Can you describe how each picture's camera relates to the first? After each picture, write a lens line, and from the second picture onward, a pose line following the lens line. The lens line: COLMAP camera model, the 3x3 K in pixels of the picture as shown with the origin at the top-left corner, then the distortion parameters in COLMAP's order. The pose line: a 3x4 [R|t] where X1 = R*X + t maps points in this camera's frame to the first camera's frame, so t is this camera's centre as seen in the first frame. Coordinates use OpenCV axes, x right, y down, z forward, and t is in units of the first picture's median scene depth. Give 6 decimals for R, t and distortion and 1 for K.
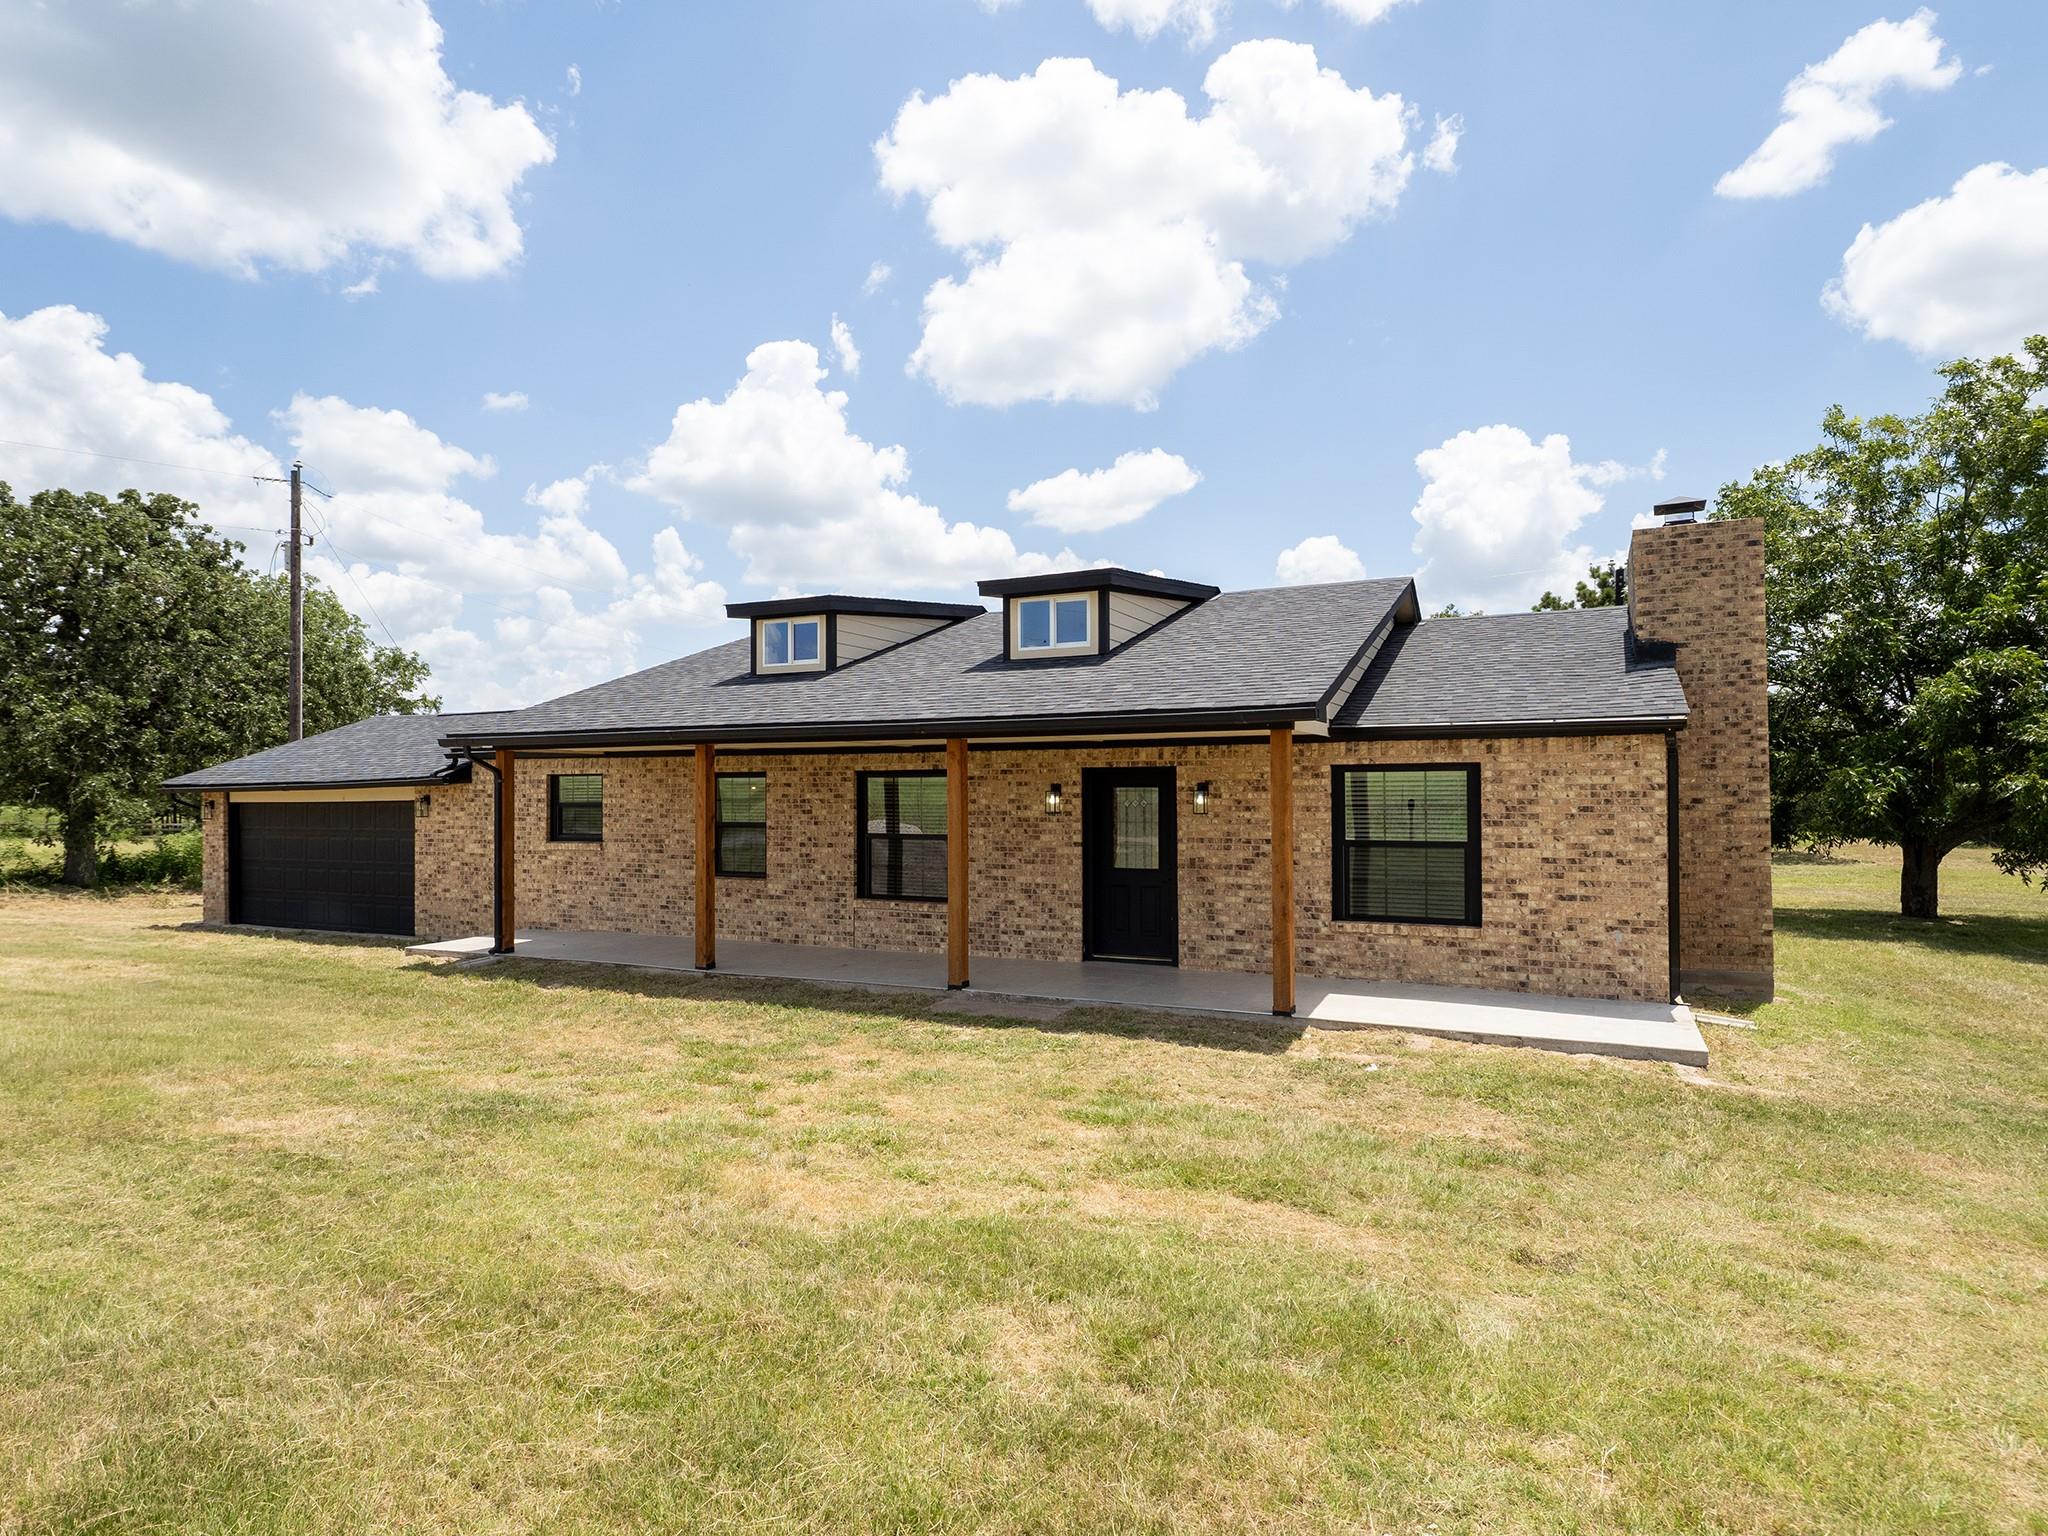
lens RADIAL K [[1169.0, 0, 1018.2], [0, 1169.0, 758.3], [0, 0, 1]] dist [0.004062, -0.000131]
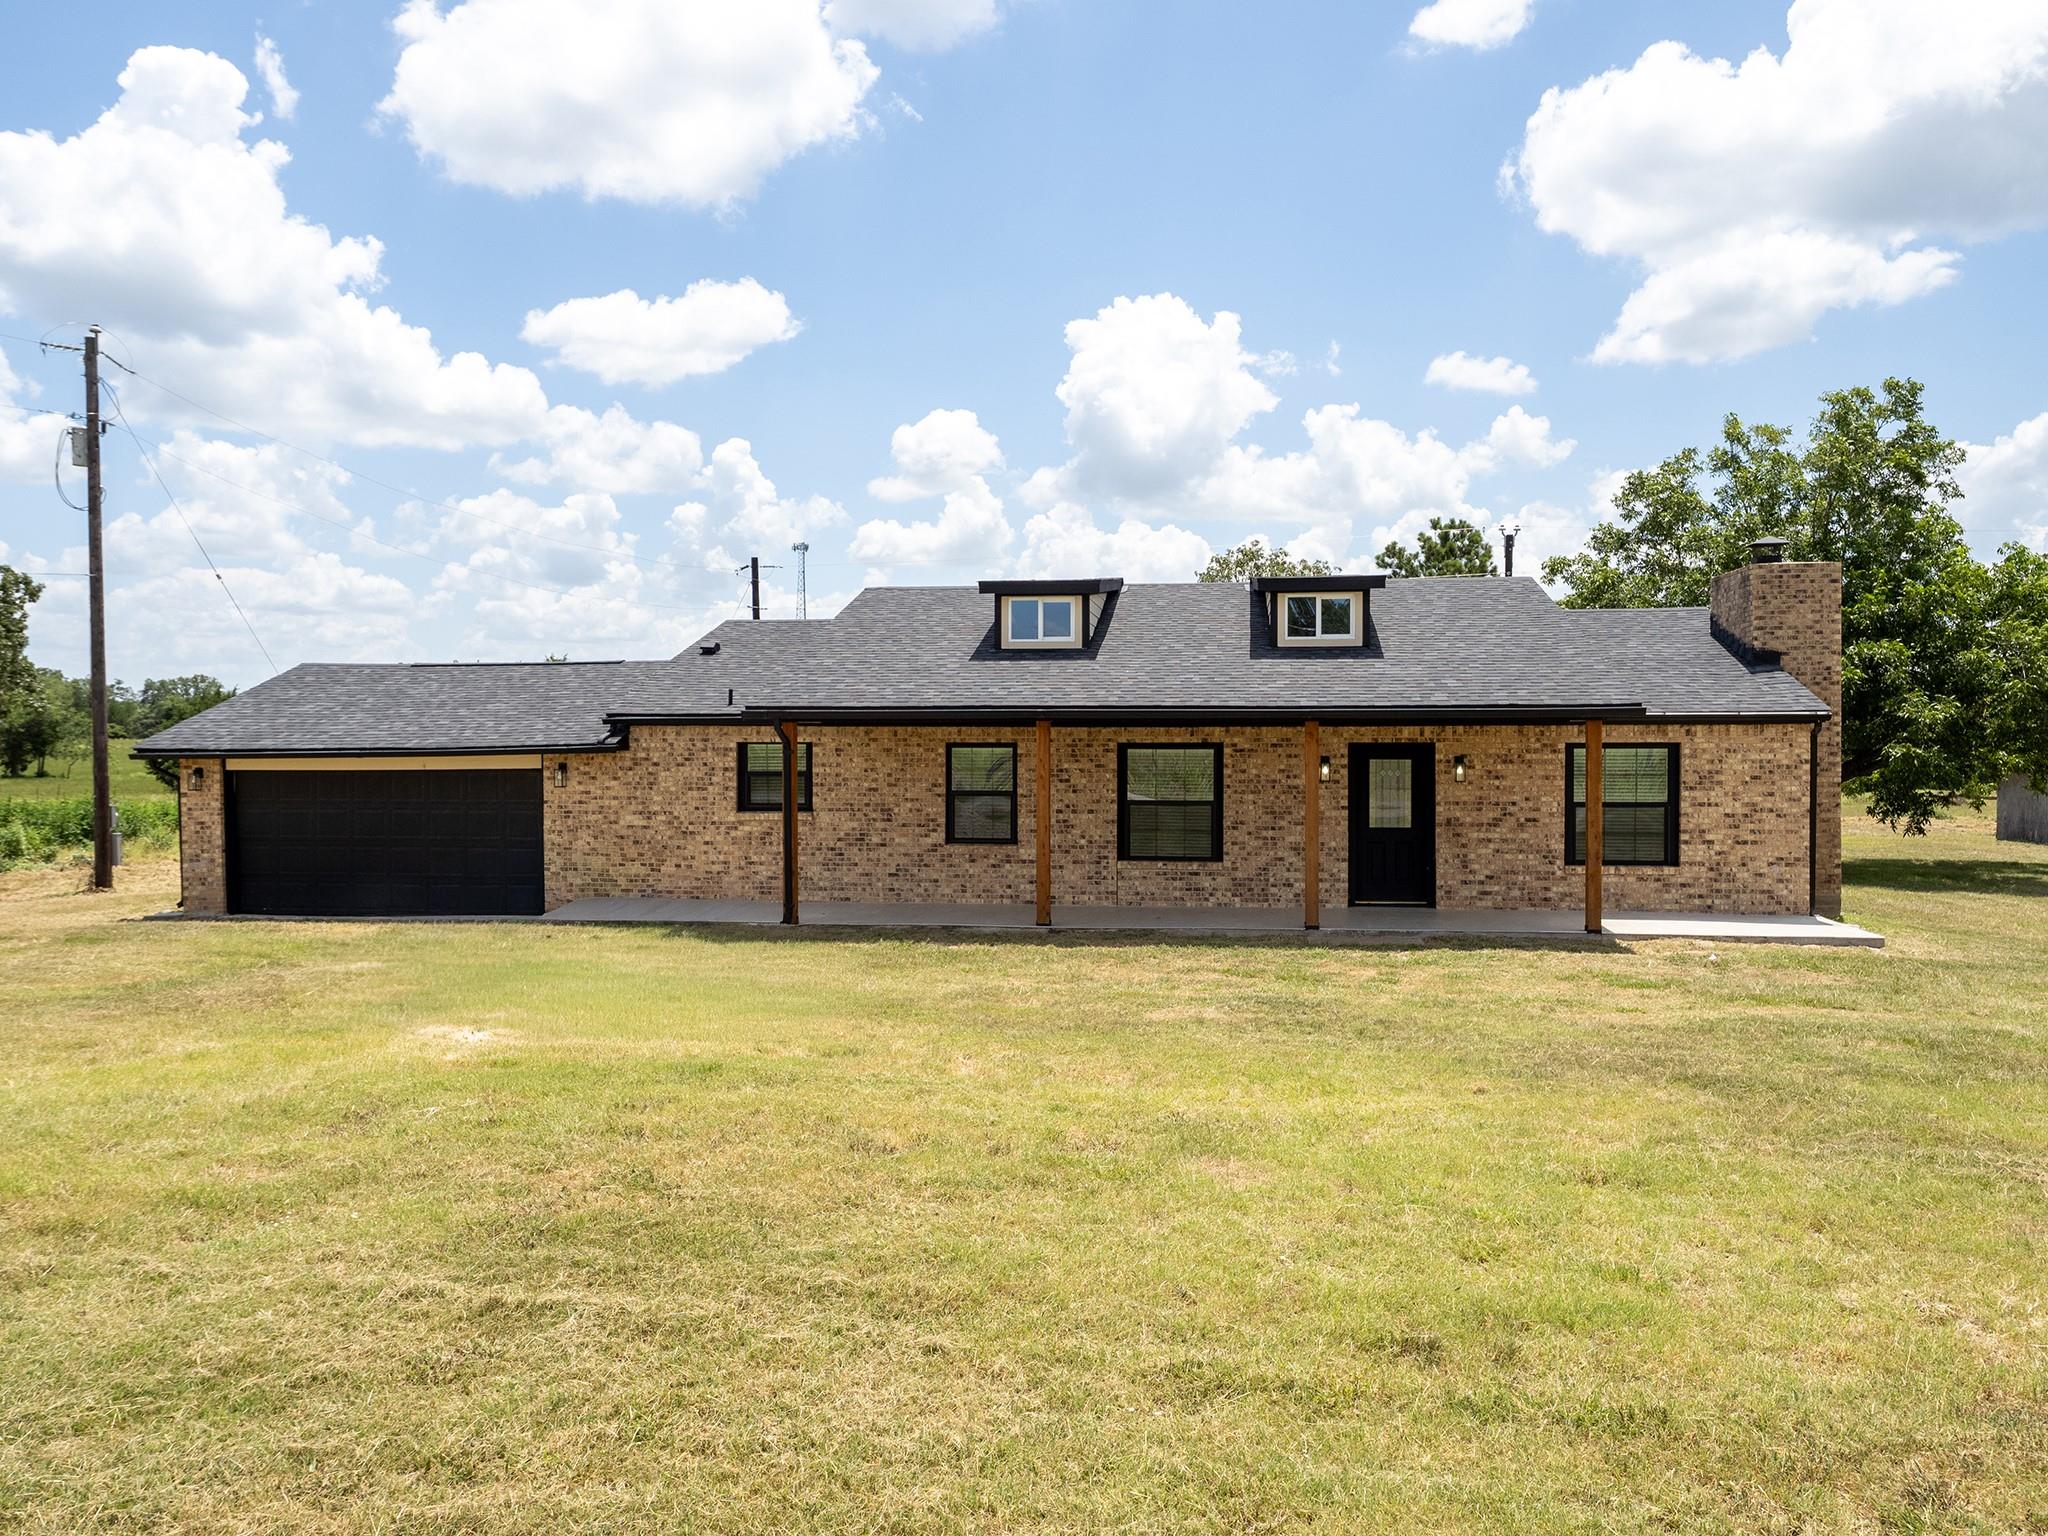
lens RADIAL K [[1512.0, 0, 1087.4], [0, 1512.0, 733.9], [0, 0, 1]] dist [0.019527, 0.004760]
pose [[0.942911, 0.003496, 0.333025, -0.741999], [-0.012227, 0.999634, 0.024126, -0.036069], [-0.332819, -0.026820, 0.942609, -0.363687]]
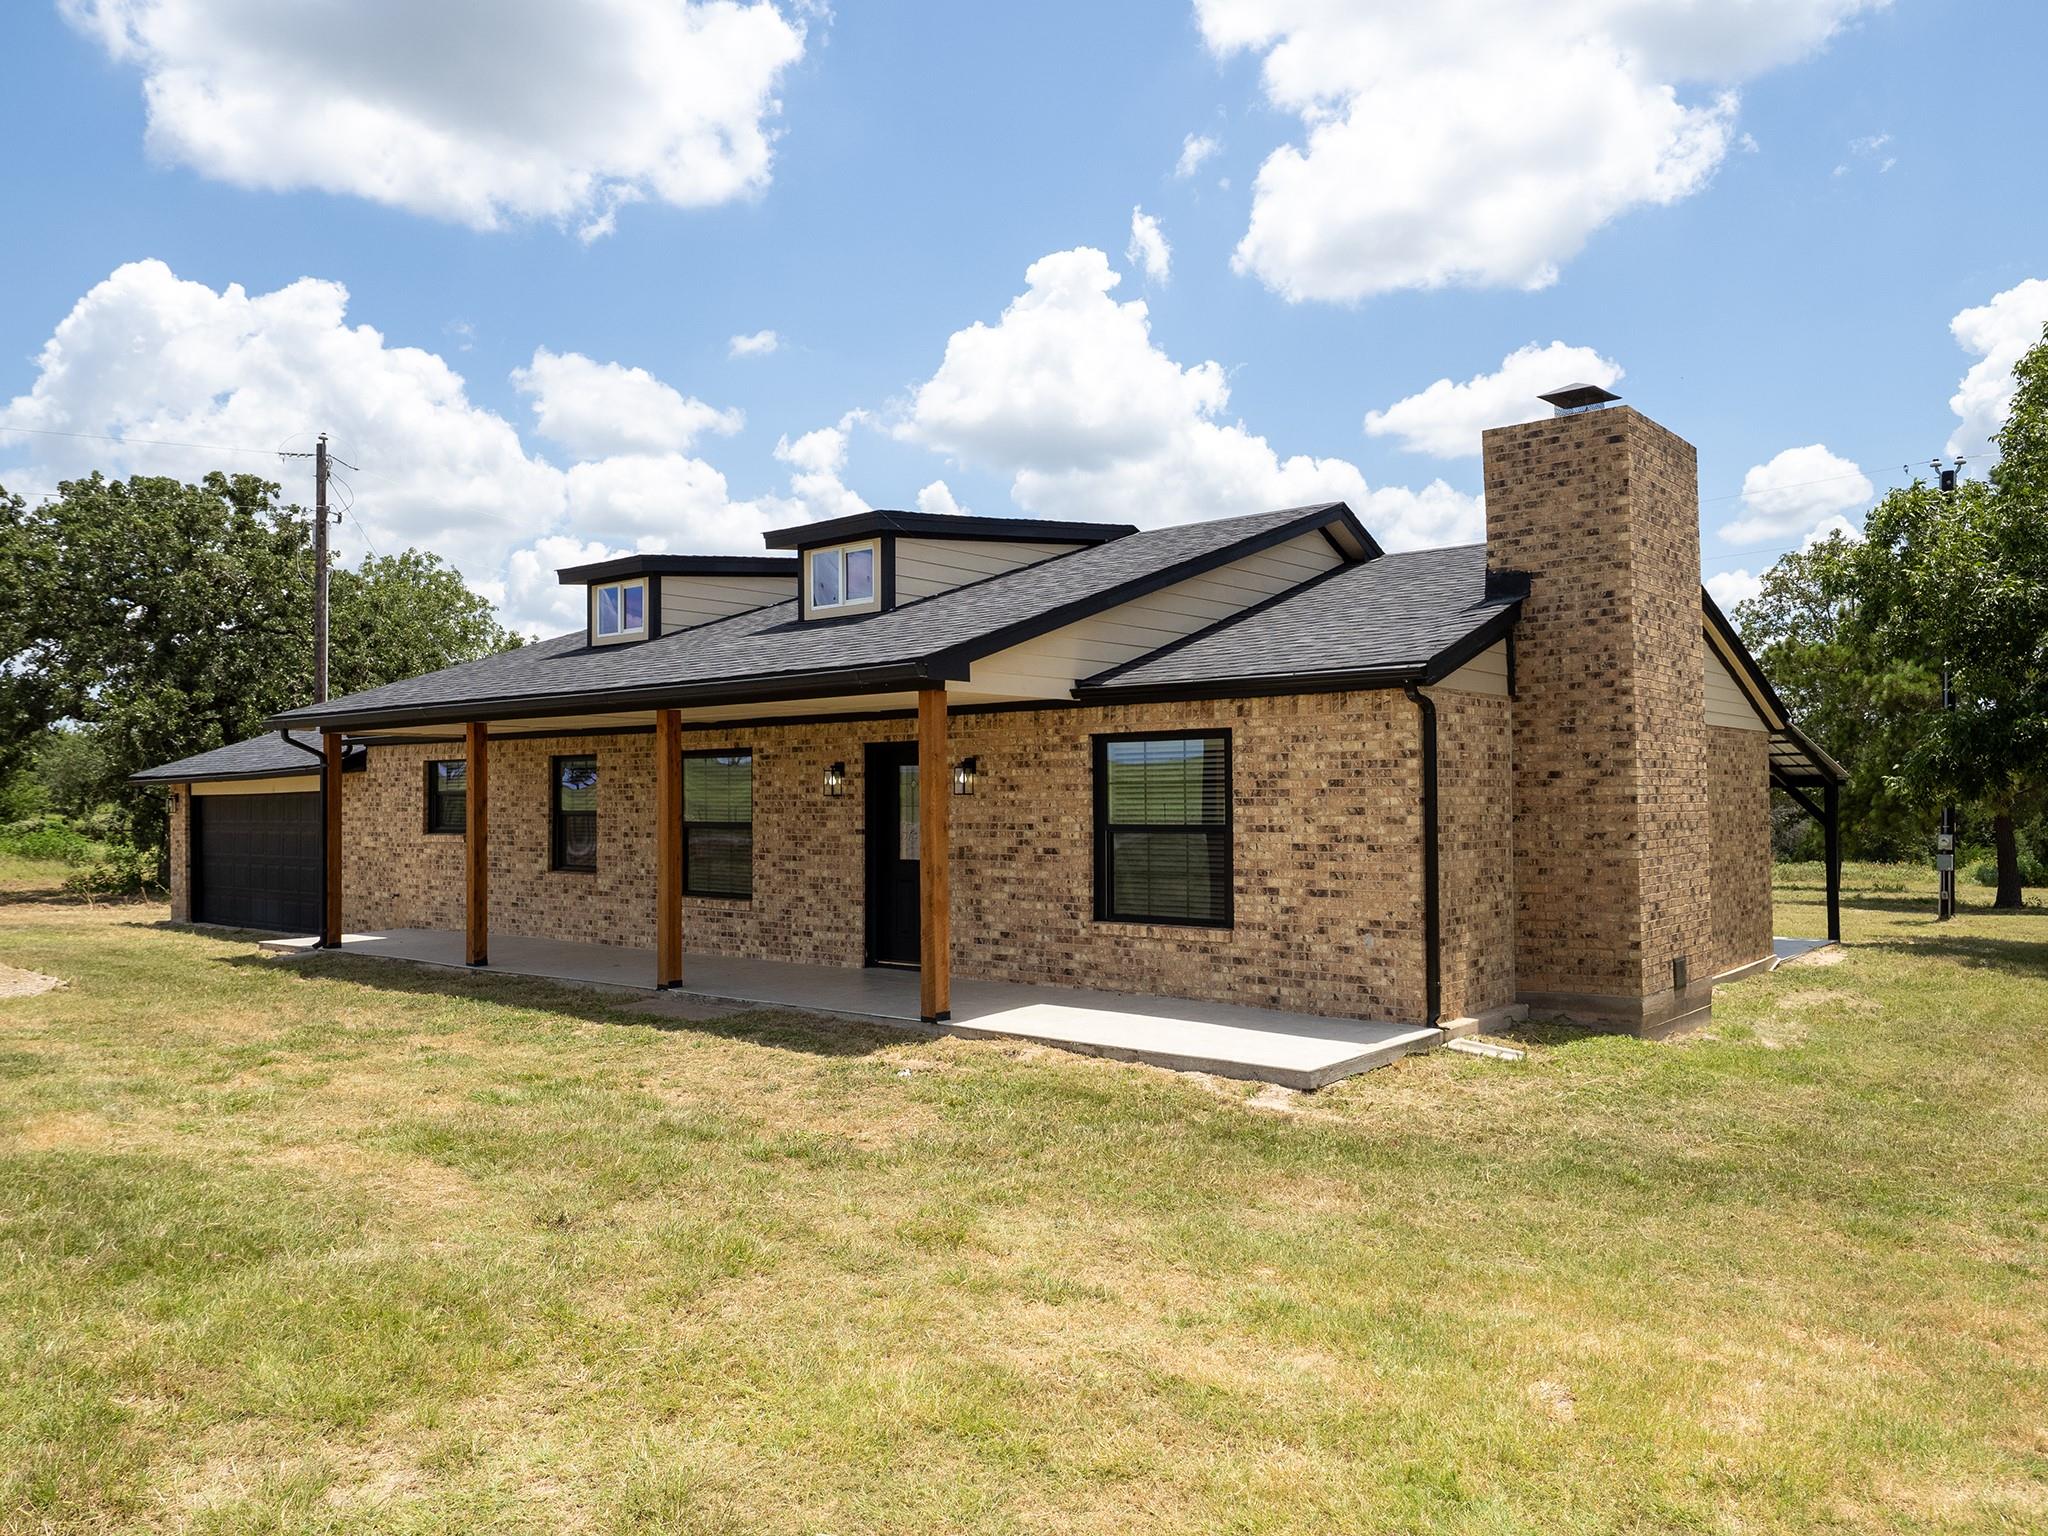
lens RADIAL K [[1464.5, 0, 1032.2], [0, 1464.5, 752.7], [0, 0, 1]] dist [0.002200, -0.001775]
pose [[0.973784, -0.009785, -0.227262, 0.447949], [0.009359, 0.999952, -0.002953, 0.020700], [0.227280, 0.000749, 0.973829, -0.025214]]
